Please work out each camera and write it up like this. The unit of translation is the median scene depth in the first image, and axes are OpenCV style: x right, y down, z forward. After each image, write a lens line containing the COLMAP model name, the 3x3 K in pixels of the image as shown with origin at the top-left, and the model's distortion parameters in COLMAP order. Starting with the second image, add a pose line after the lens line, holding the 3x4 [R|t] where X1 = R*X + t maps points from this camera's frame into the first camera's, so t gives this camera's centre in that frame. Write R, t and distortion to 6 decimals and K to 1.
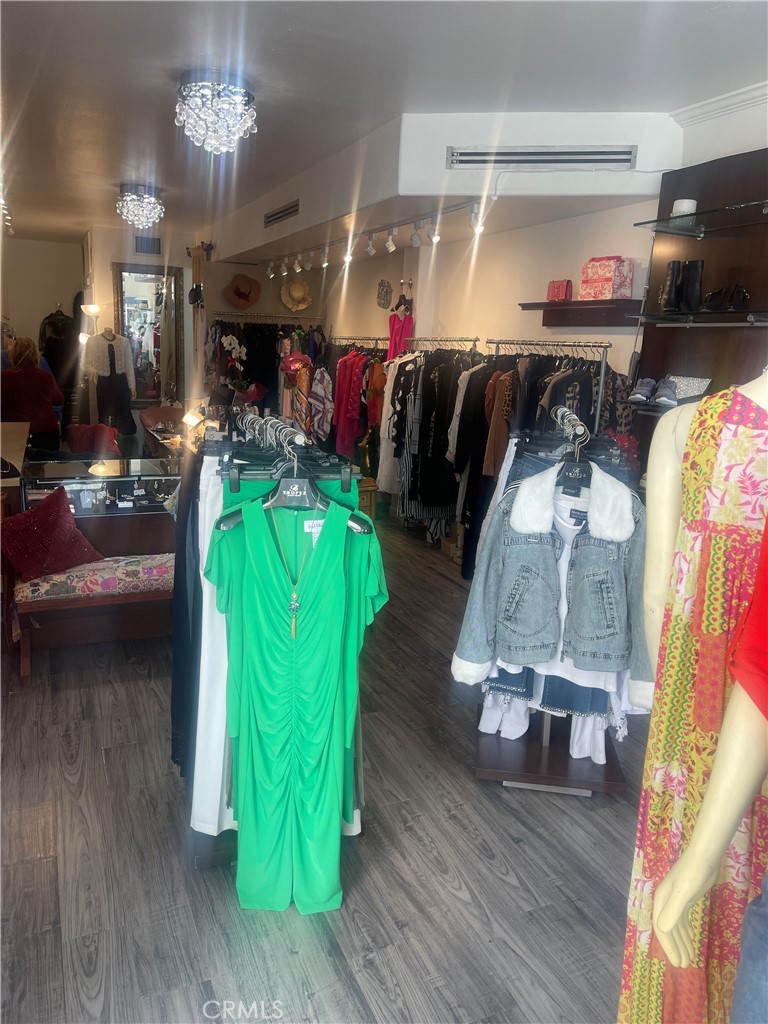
lens RADIAL K [[775.0, 0, 381.8], [0, 775.0, 502.3], [0, 0, 1]] dist [0.059908, -0.082499]
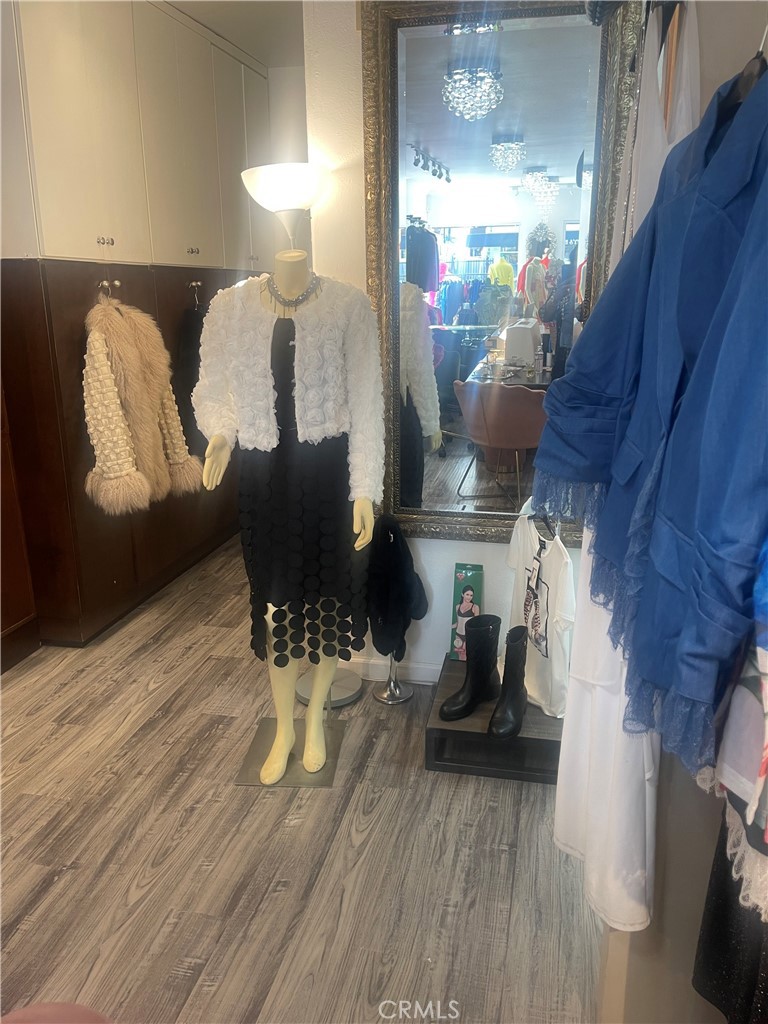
lens RADIAL K [[775.0, 0, 391.4], [0, 775.0, 506.3], [0, 0, 1]] dist [0.059908, -0.082499]
pose [[0.806052, 0.117866, -0.579990, -0.382557], [-0.080640, 0.992702, 0.089666, -0.370820], [0.586326, -0.025506, 0.809674, 1.800818]]
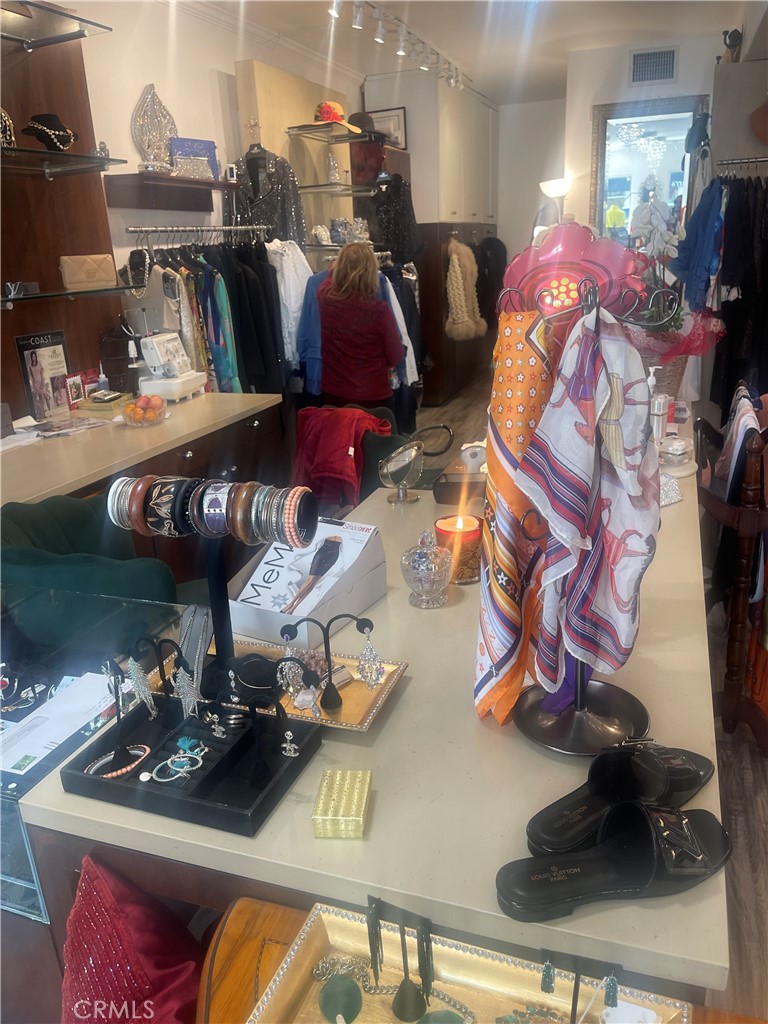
lens RADIAL K [[775.0, 0, 384.8], [0, 775.0, 503.4], [0, 0, 1]] dist [0.059908, -0.082499]
pose [[0.729890, 0.146342, -0.667716, 0.012883], [-0.060421, 0.986803, 0.150229, -0.164772], [0.680889, -0.069307, 0.729100, 0.895608]]
